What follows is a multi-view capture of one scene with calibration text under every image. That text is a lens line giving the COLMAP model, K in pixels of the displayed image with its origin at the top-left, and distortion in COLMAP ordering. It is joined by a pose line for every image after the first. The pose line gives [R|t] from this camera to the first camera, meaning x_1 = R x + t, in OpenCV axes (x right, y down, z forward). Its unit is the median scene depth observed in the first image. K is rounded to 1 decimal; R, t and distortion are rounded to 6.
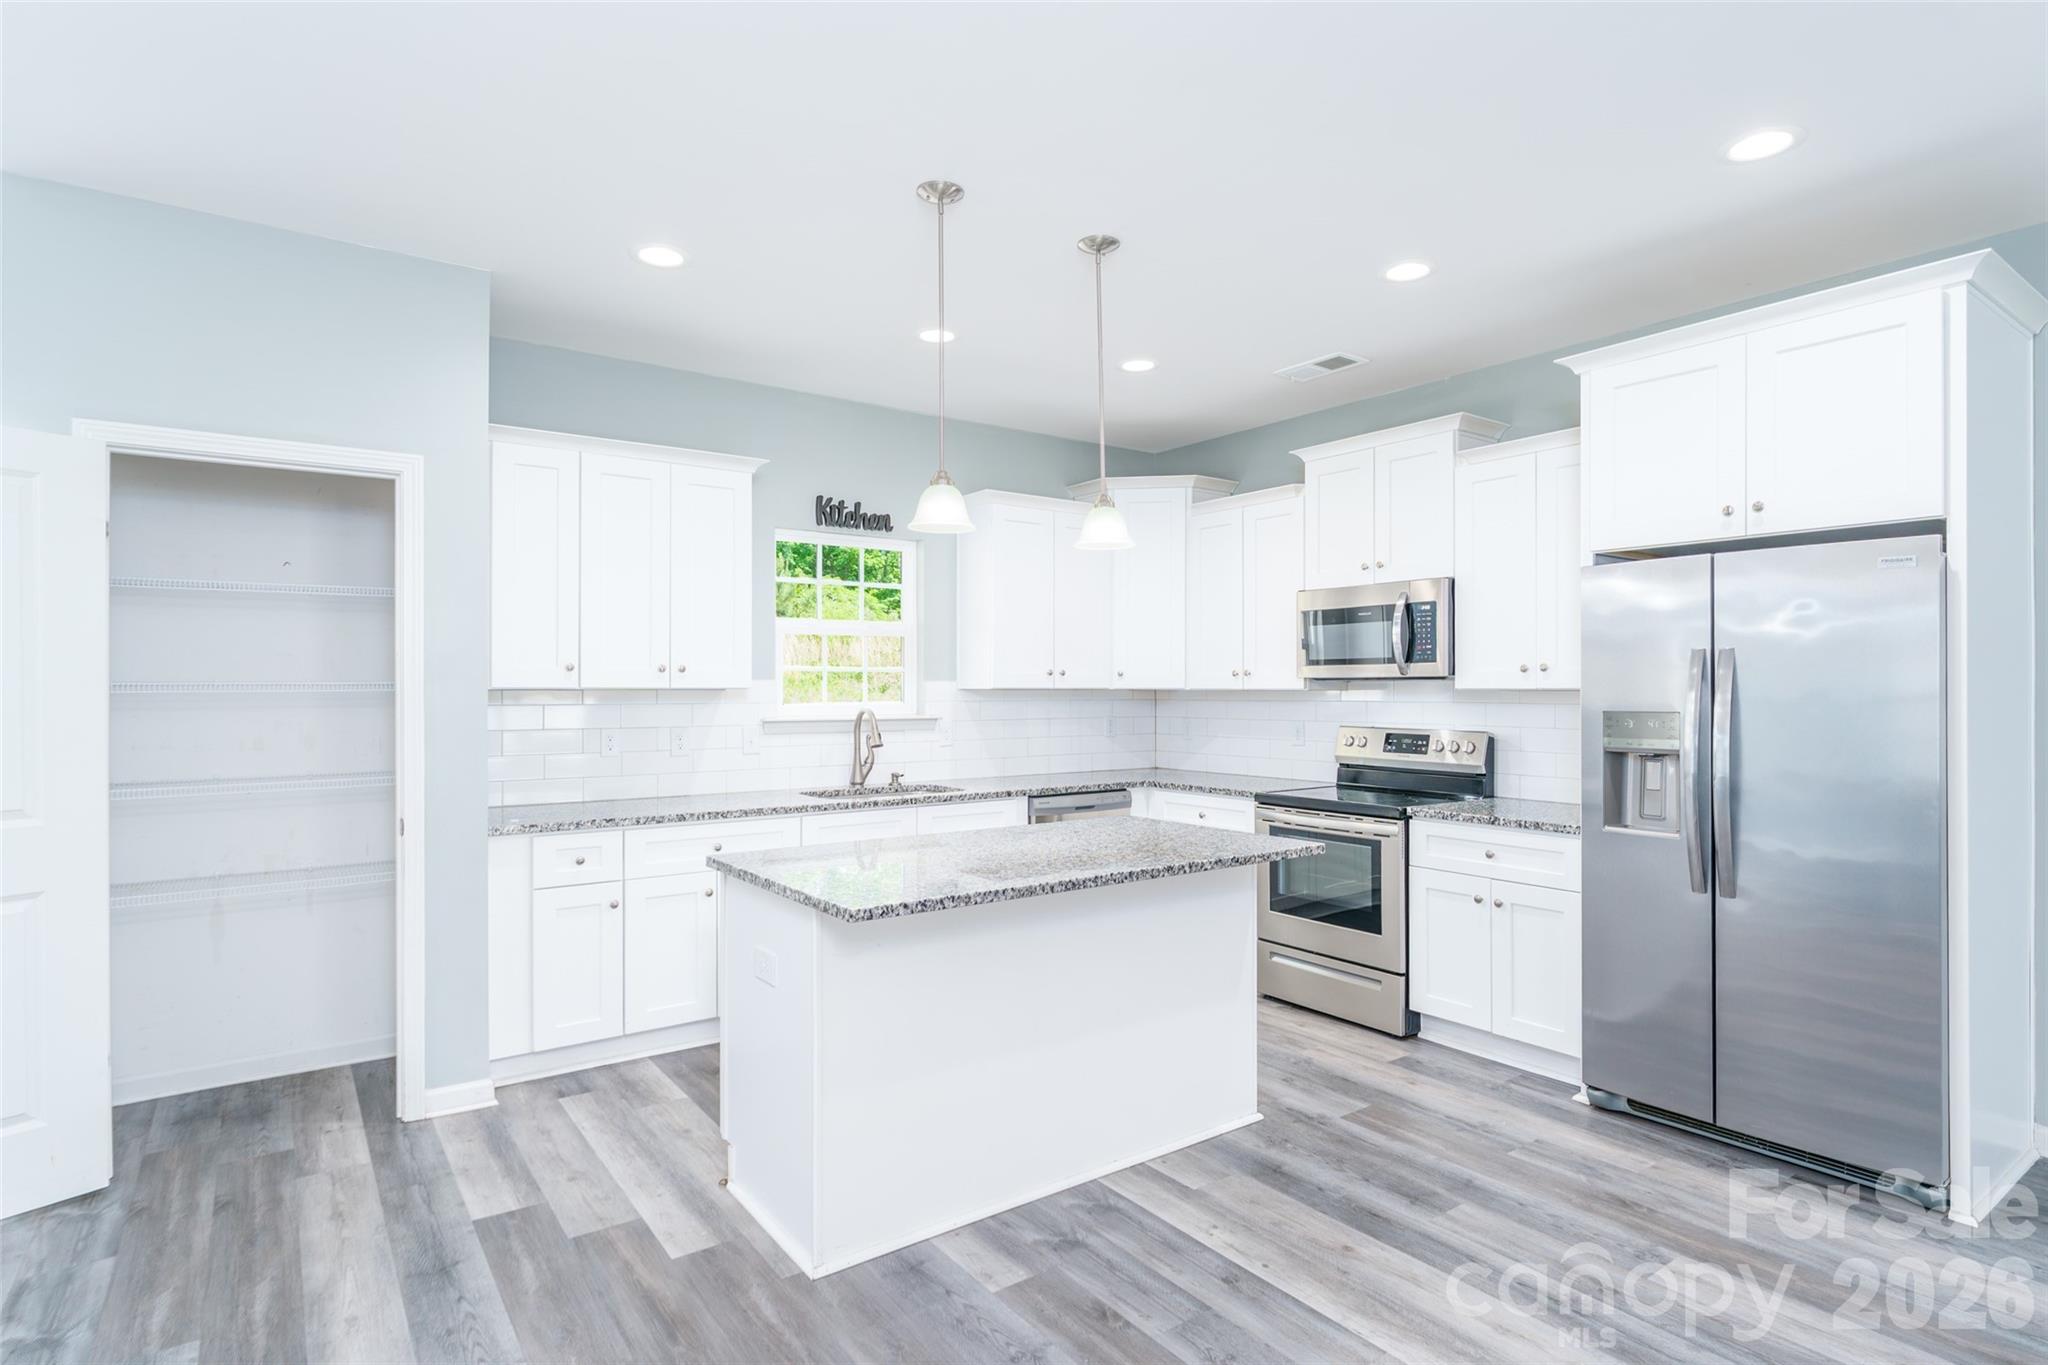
lens RADIAL K [[1048.4, 0, 1034.4], [0, 1048.4, 691.5], [0, 0, 1]] dist [-0.002471, -0.001218]
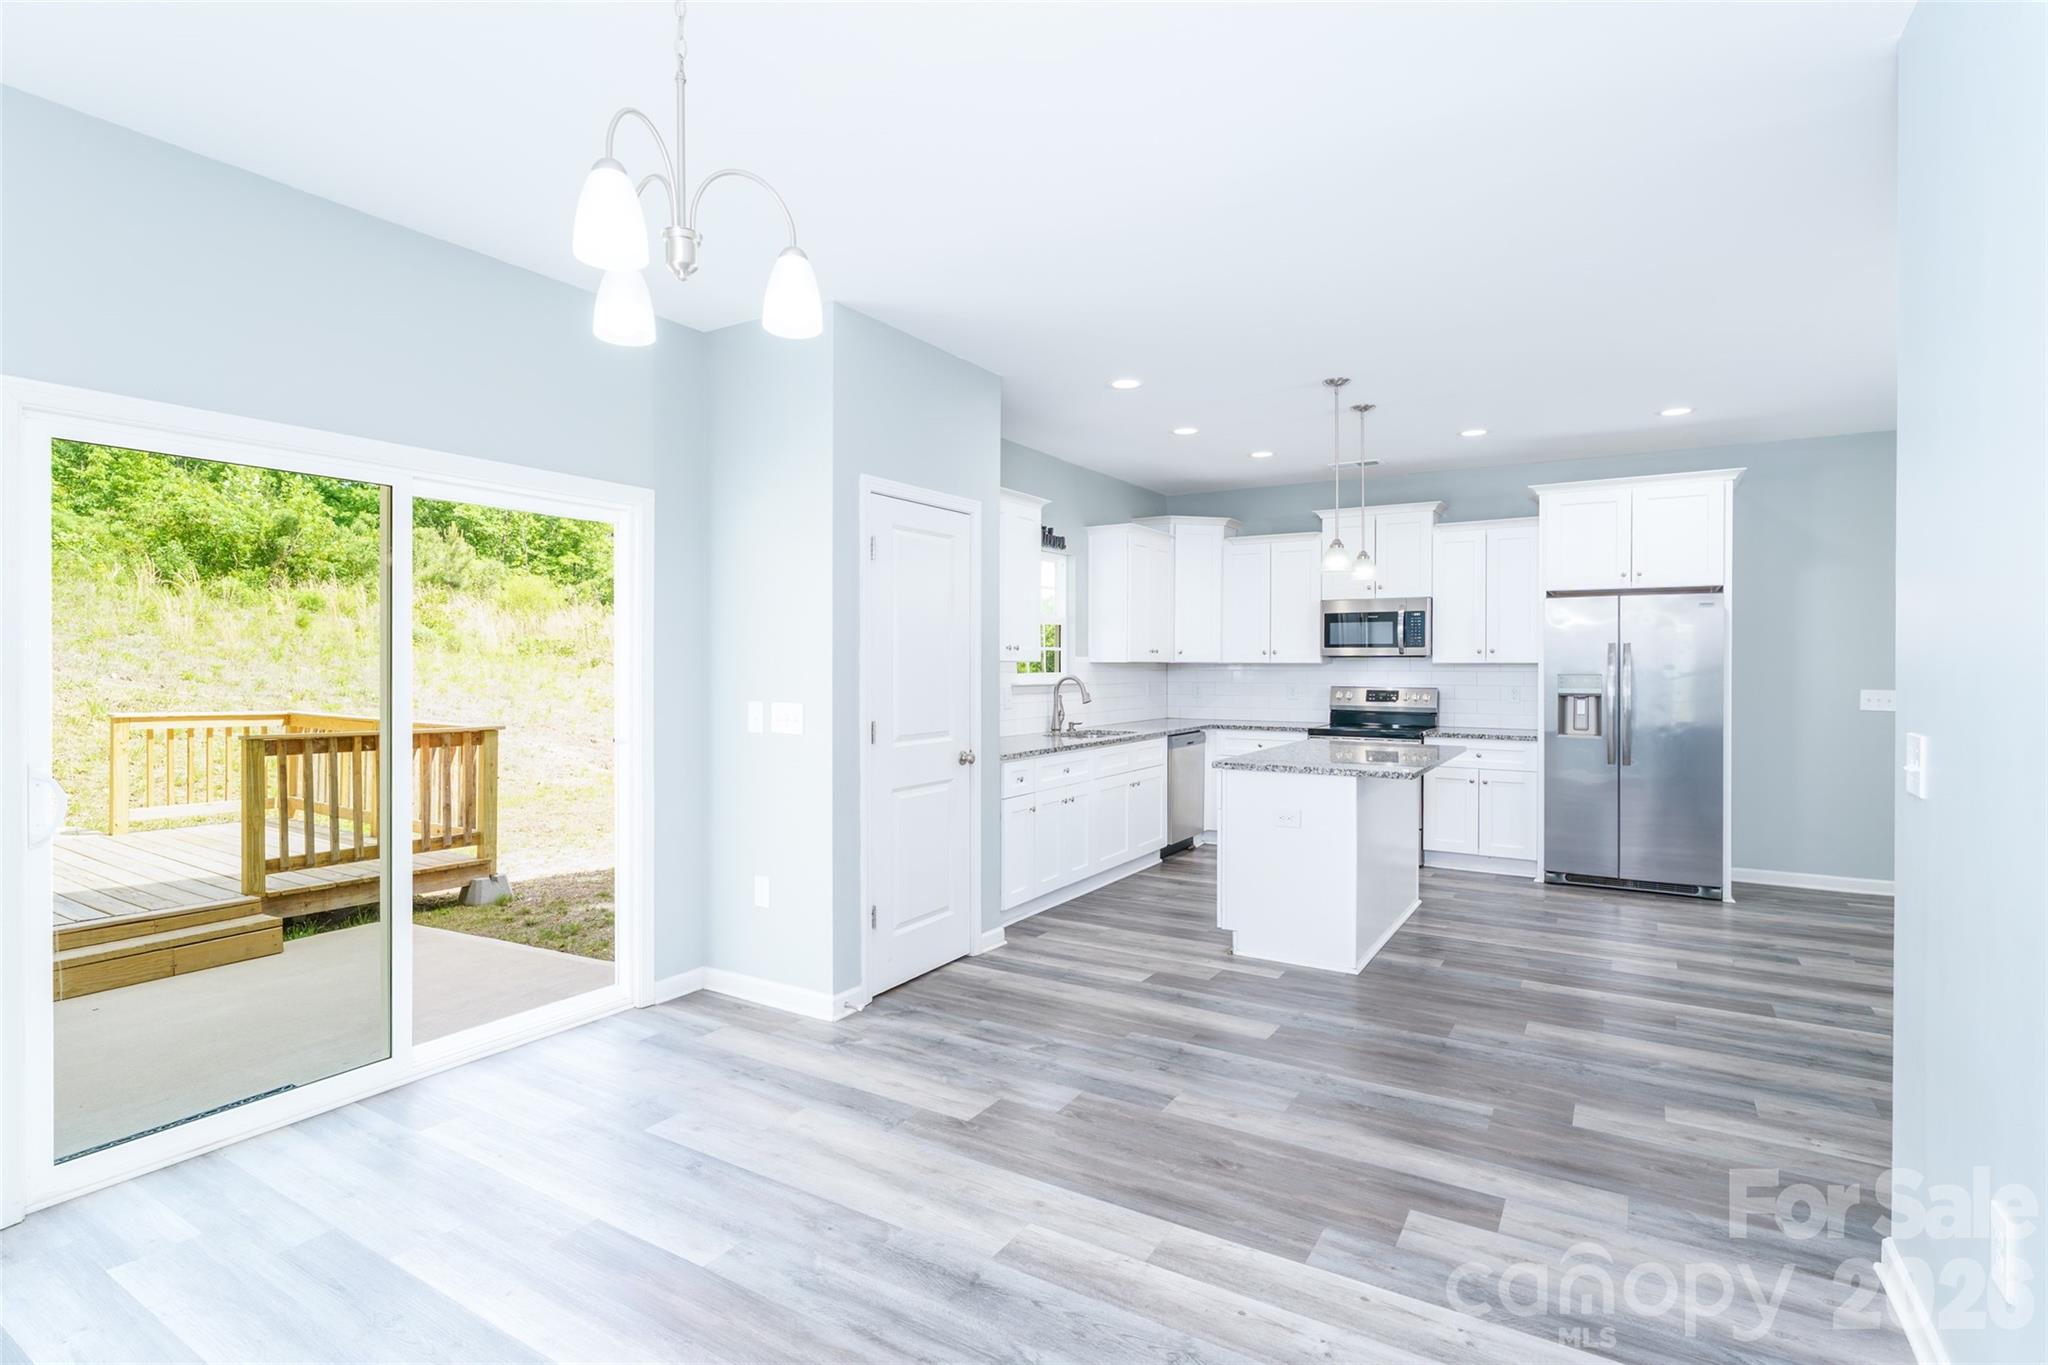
lens RADIAL K [[996.4, 0, 1024.0], [0, 996.4, 682.5], [0, 0, 1]] dist [-0.002589, -0.000188]
pose [[0.926368, -0.008205, 0.376530, -0.823856], [0.001264, 0.999825, 0.018679, -0.001251], [-0.376617, -0.016828, 0.926216, -0.249850]]
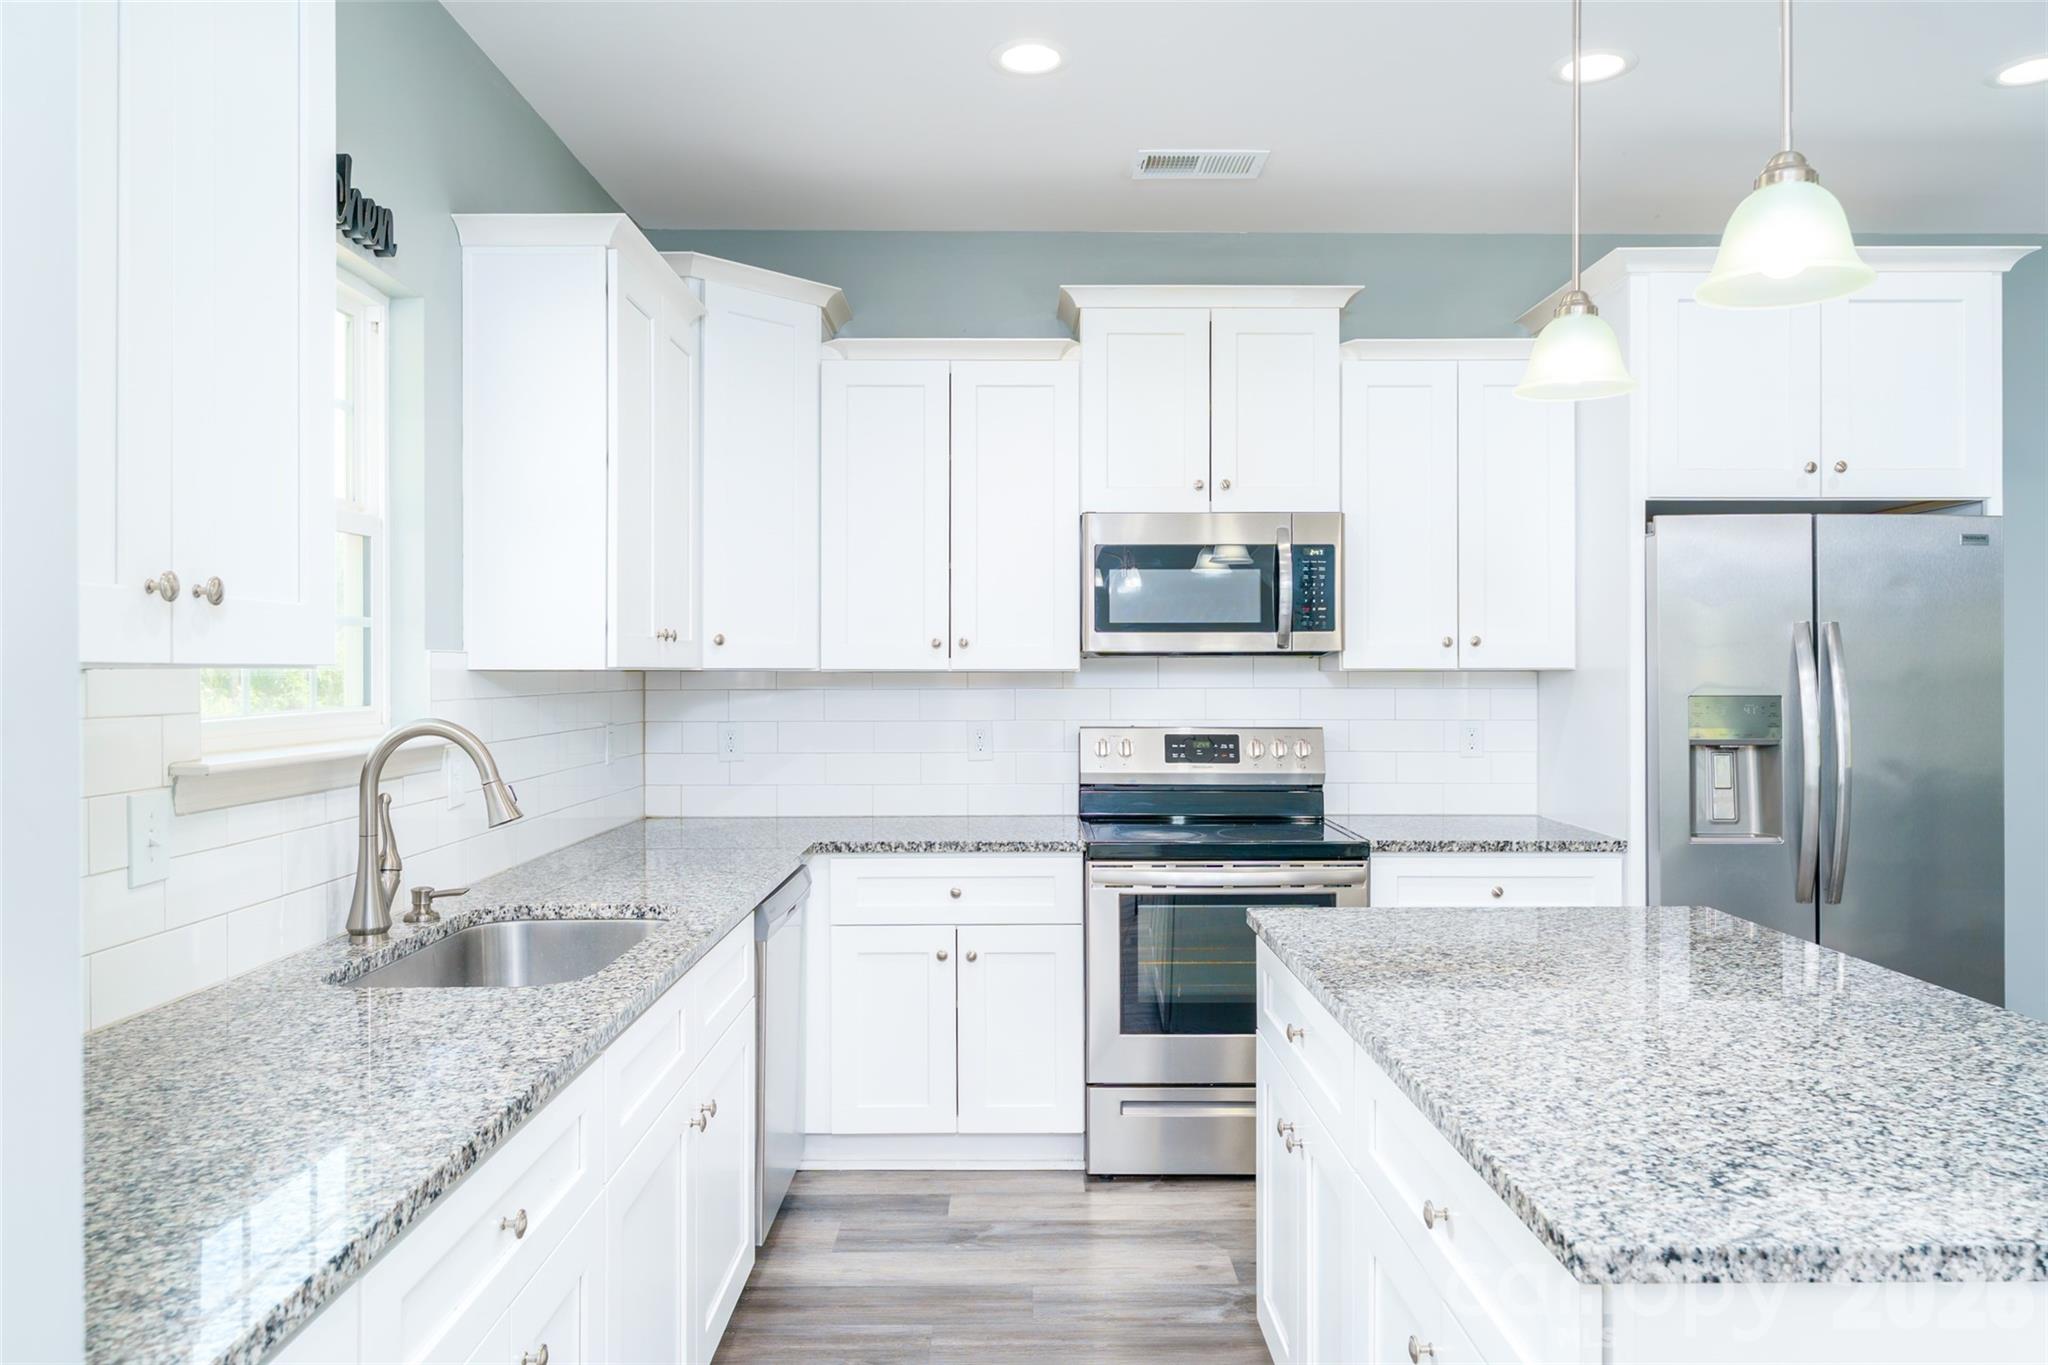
lens RADIAL K [[1357.4, 0, 1024.0], [0, 1357.4, 682.5], [0, 0, 1]] dist [-0.002583, 0.000148]
pose [[0.588754, -0.010221, 0.808247, -0.480975], [0.003142, 0.999941, 0.010356, -0.003380], [-0.808306, -0.003558, 0.588752, 0.628840]]
